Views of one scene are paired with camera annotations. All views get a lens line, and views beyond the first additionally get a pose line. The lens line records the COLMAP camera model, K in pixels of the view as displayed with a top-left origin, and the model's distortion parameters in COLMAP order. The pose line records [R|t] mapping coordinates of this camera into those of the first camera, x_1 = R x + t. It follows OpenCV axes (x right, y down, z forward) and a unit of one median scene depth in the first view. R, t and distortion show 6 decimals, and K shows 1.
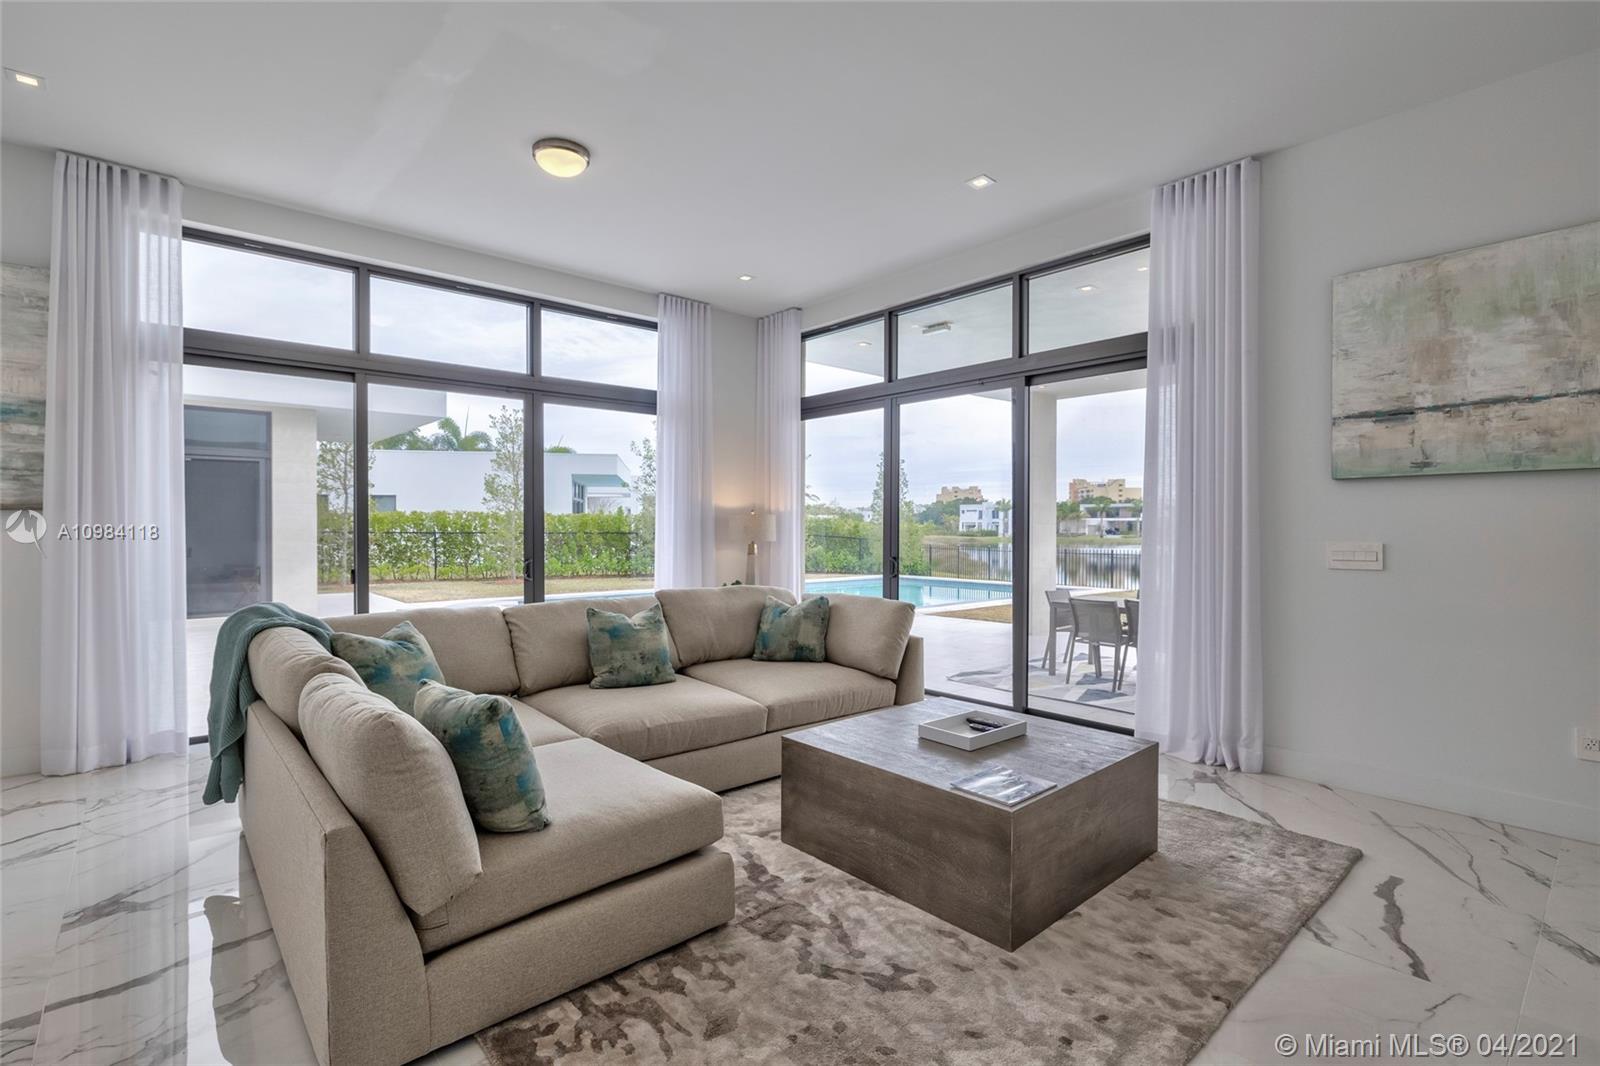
lens RADIAL K [[753.3, 0, 795.7], [0, 753.3, 527.8], [0, 0, 1]] dist [-0.018757, 0.000580]
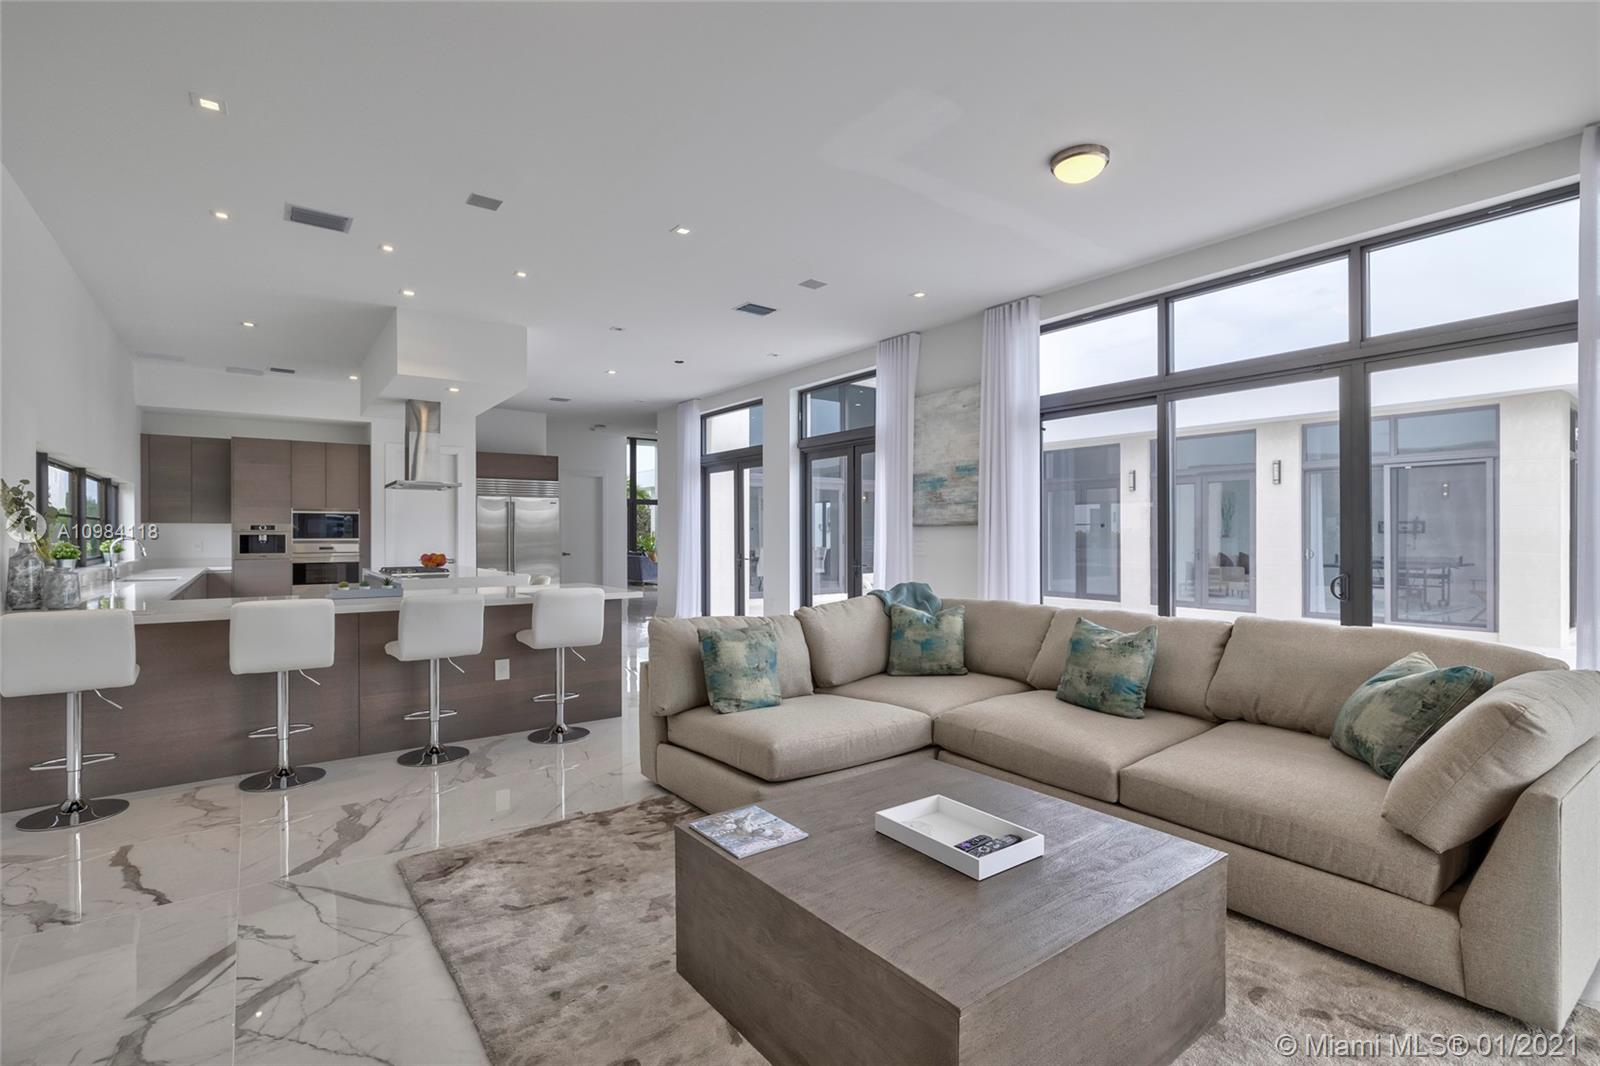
lens RADIAL K [[775.5, 0, 810.5], [0, 775.5, 533.9], [0, 0, 1]] dist [0.000522, -0.001278]
pose [[-0.101548, -0.004190, -0.994822, 0.474534], [0.000951, 0.999990, -0.004308, 0.001728], [0.994830, -0.001384, -0.101543, 0.474201]]
